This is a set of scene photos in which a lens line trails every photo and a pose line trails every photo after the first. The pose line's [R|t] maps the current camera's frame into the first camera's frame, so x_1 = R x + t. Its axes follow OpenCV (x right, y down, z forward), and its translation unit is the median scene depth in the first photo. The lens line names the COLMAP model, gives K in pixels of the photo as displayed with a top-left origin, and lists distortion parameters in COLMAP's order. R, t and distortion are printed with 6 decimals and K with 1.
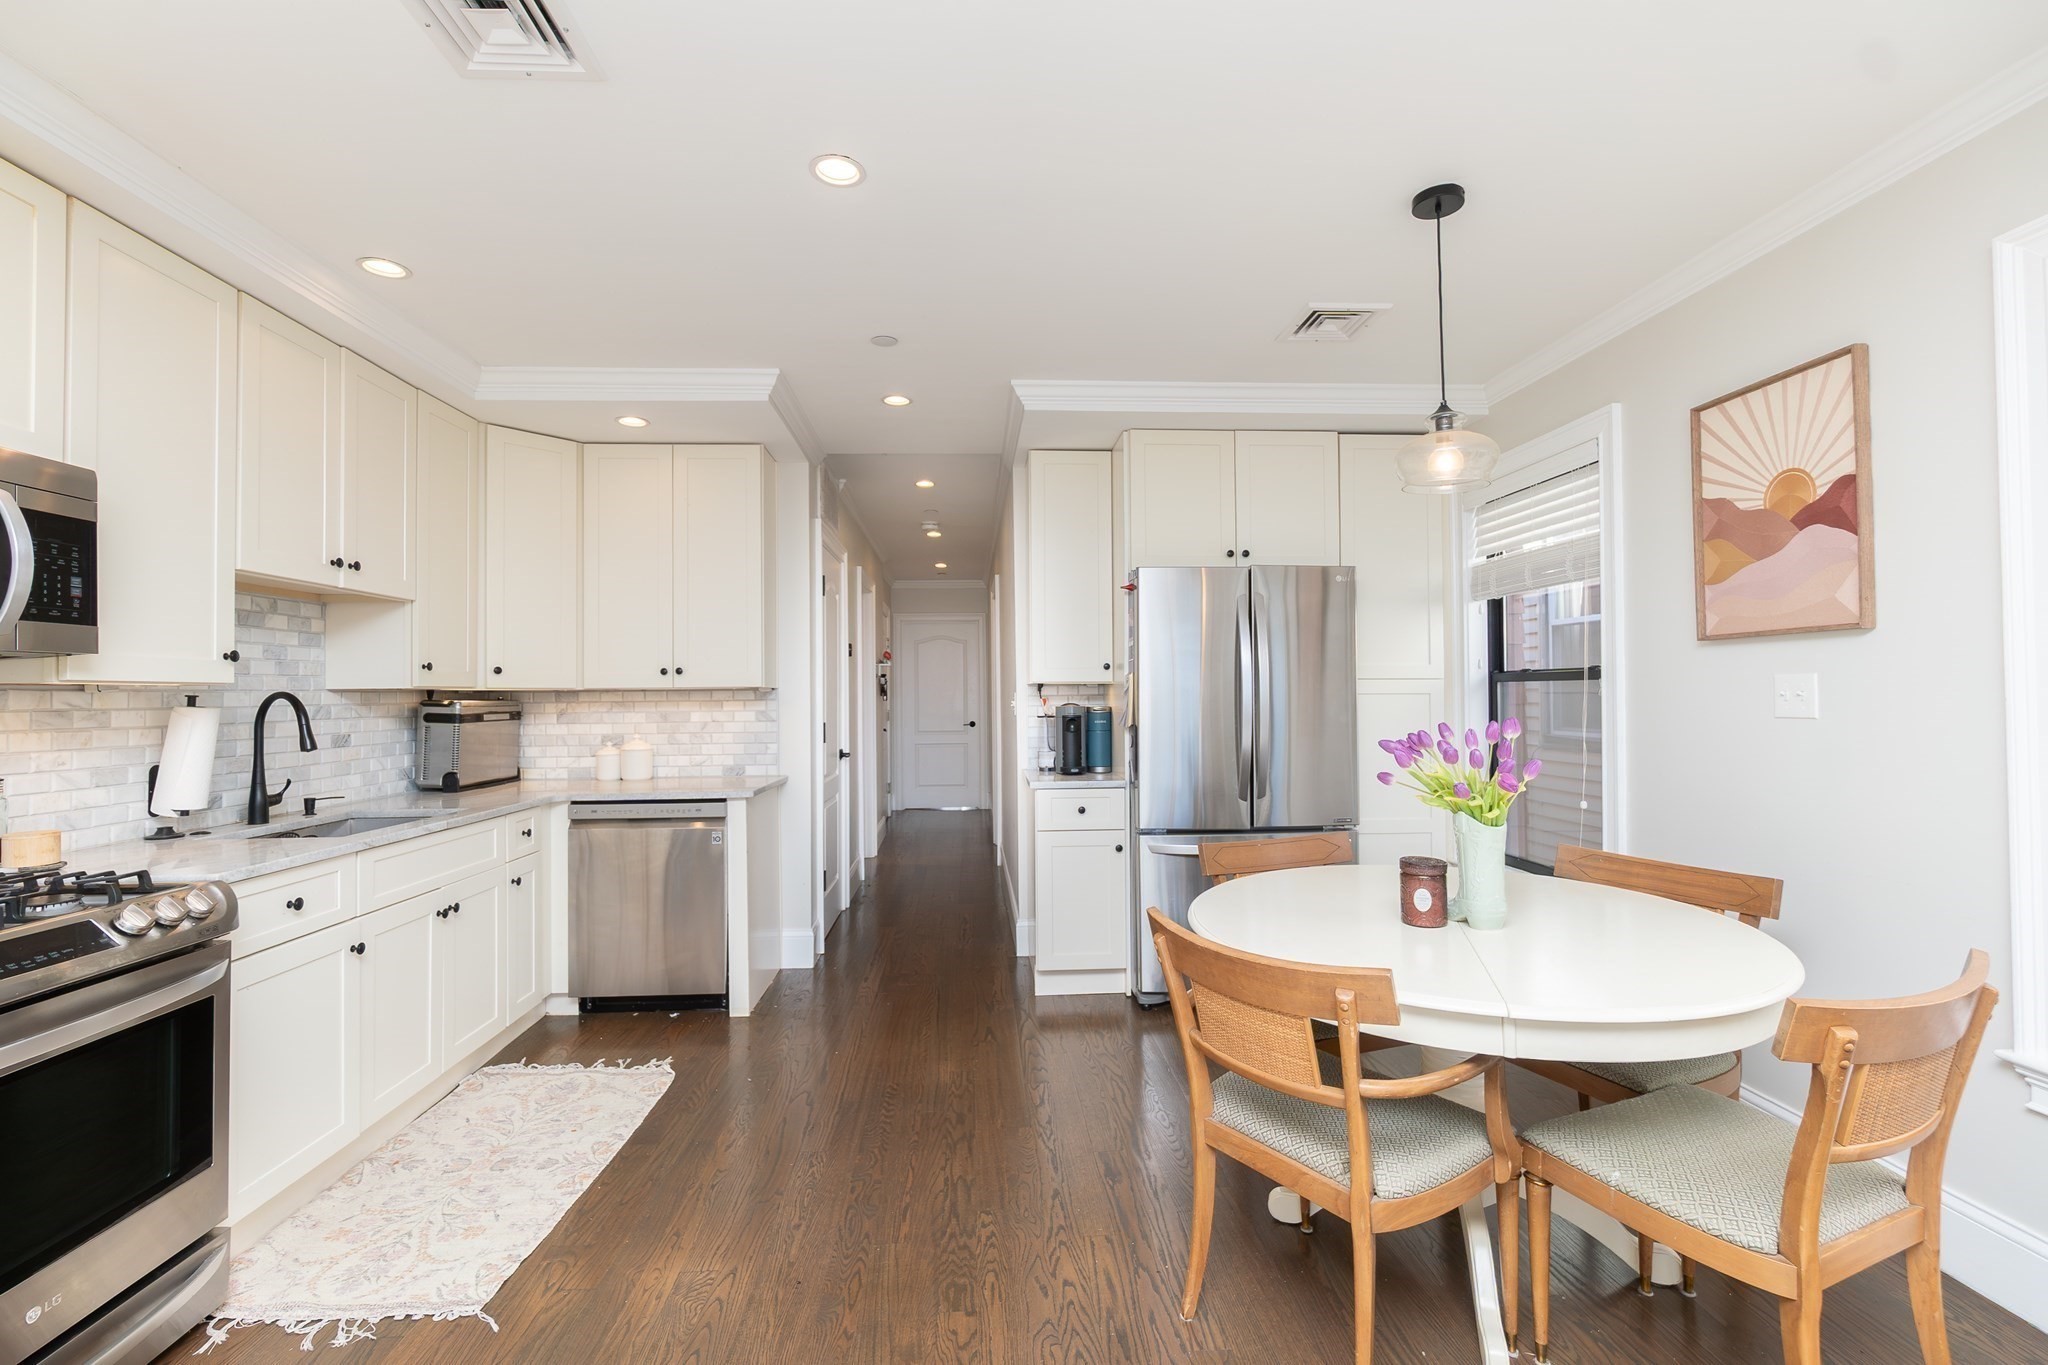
lens RADIAL K [[883.6, 0, 1021.1], [0, 883.6, 678.8], [0, 0, 1]] dist [-0.000540, 0.001108]
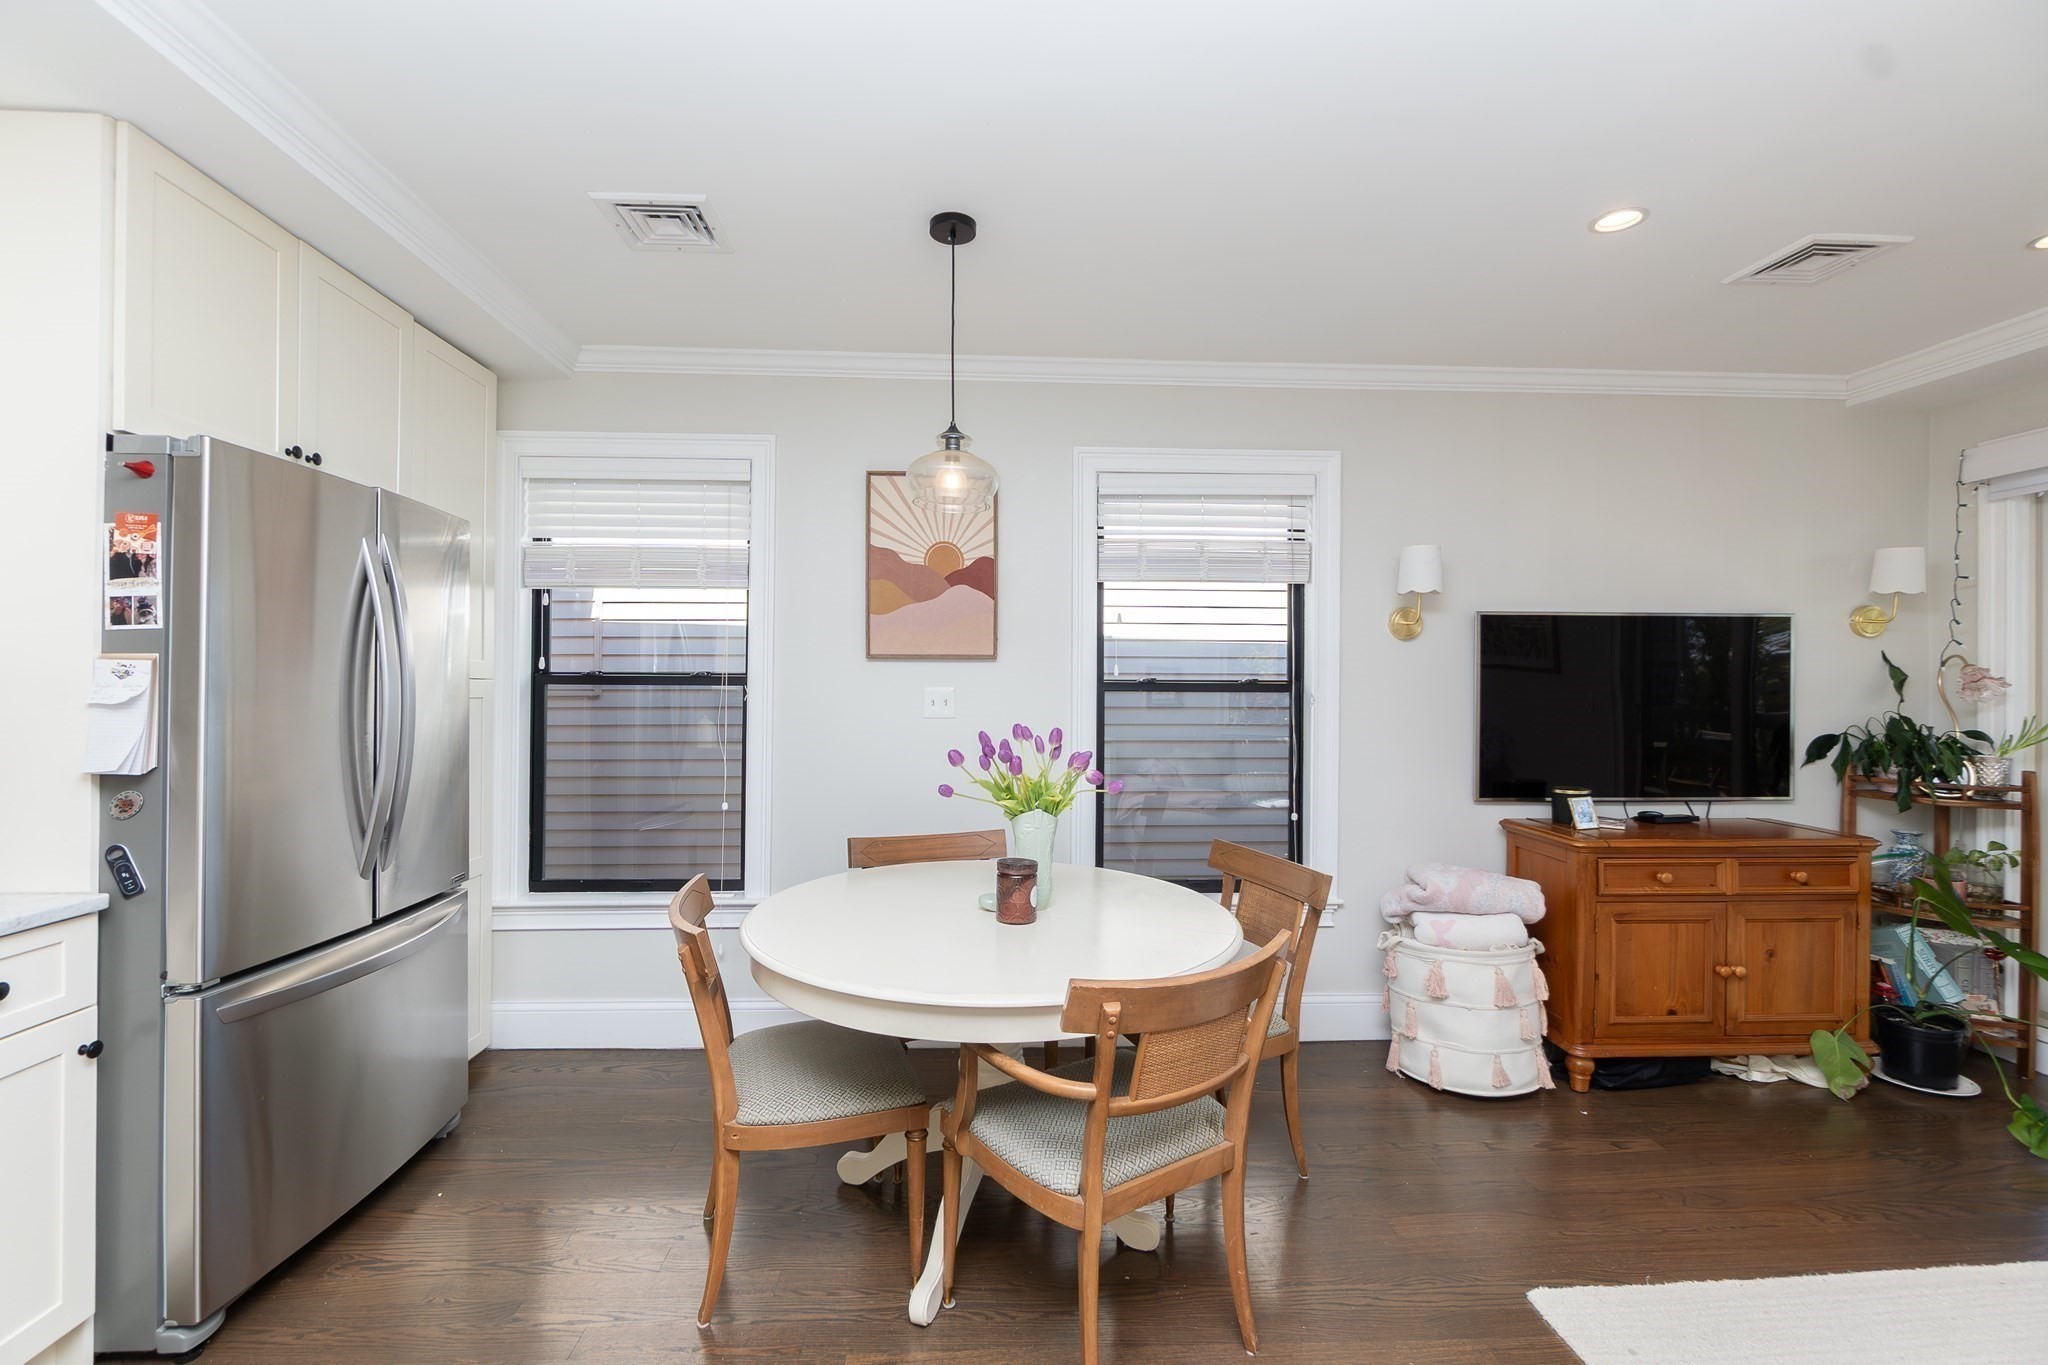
lens RADIAL K [[901.8, 0, 1003.7], [0, 901.8, 686.6], [0, 0, 1]] dist [-0.000770, 0.000503]
pose [[-0.004967, 0.007433, 0.999960, -0.507245], [-0.025018, 0.999658, -0.007555, 0.002239], [-0.999675, -0.025054, -0.004779, 0.808355]]
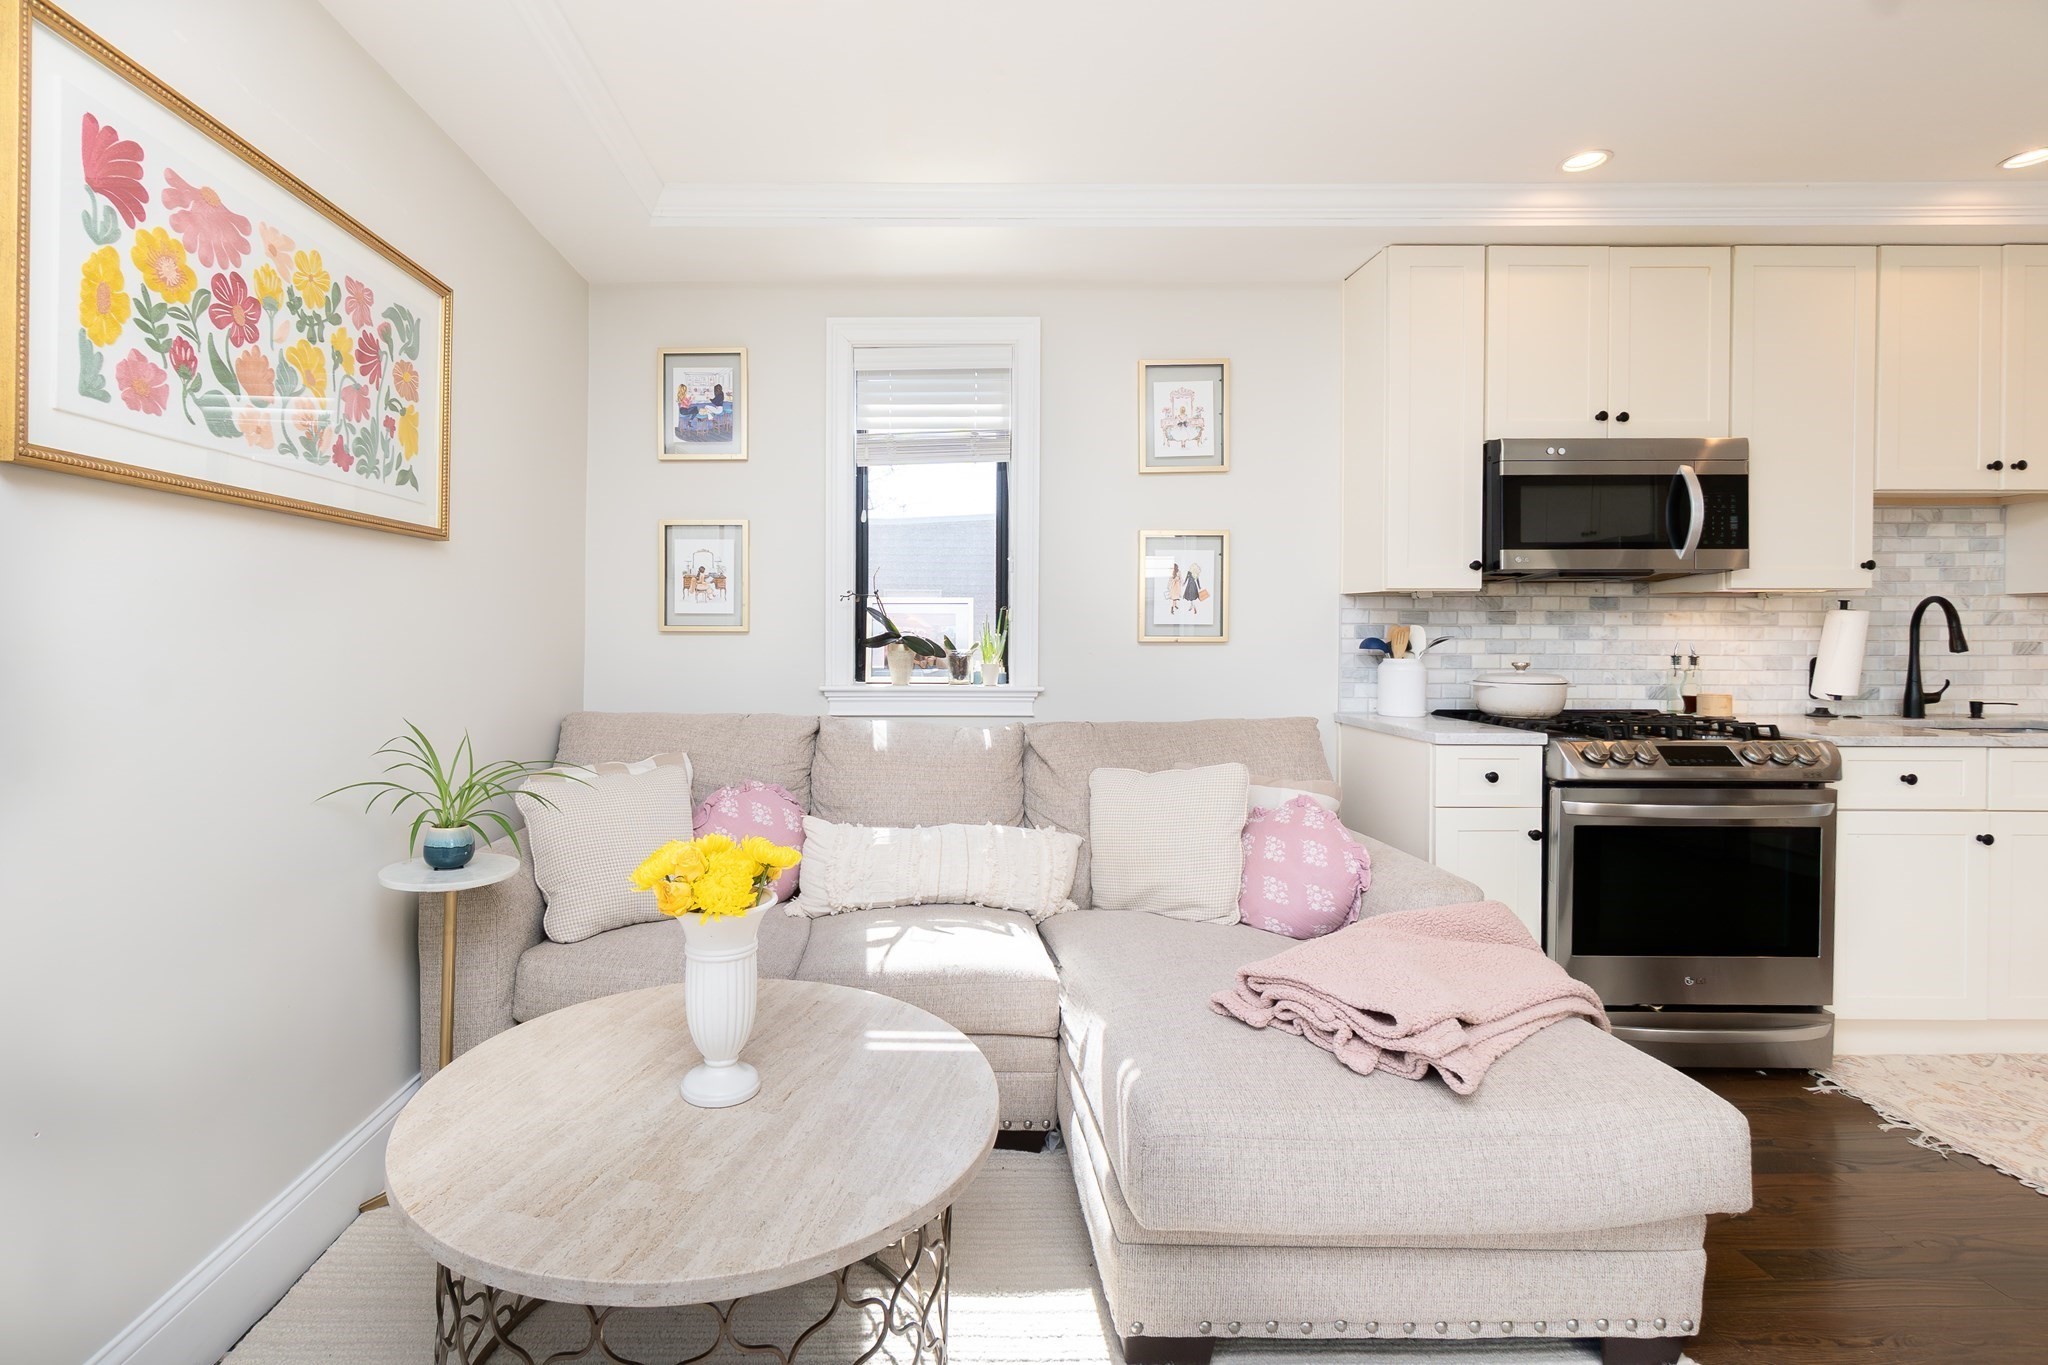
lens RADIAL K [[922.2, 0, 915.5], [0, 922.2, 638.3], [0, 0, 1]] dist [-0.000563, 0.000066]
pose [[-0.058137, 0.020528, -0.998098, 0.371539], [0.018724, 0.999635, 0.019469, 0.021904], [0.998133, -0.017556, -0.058501, -0.176407]]
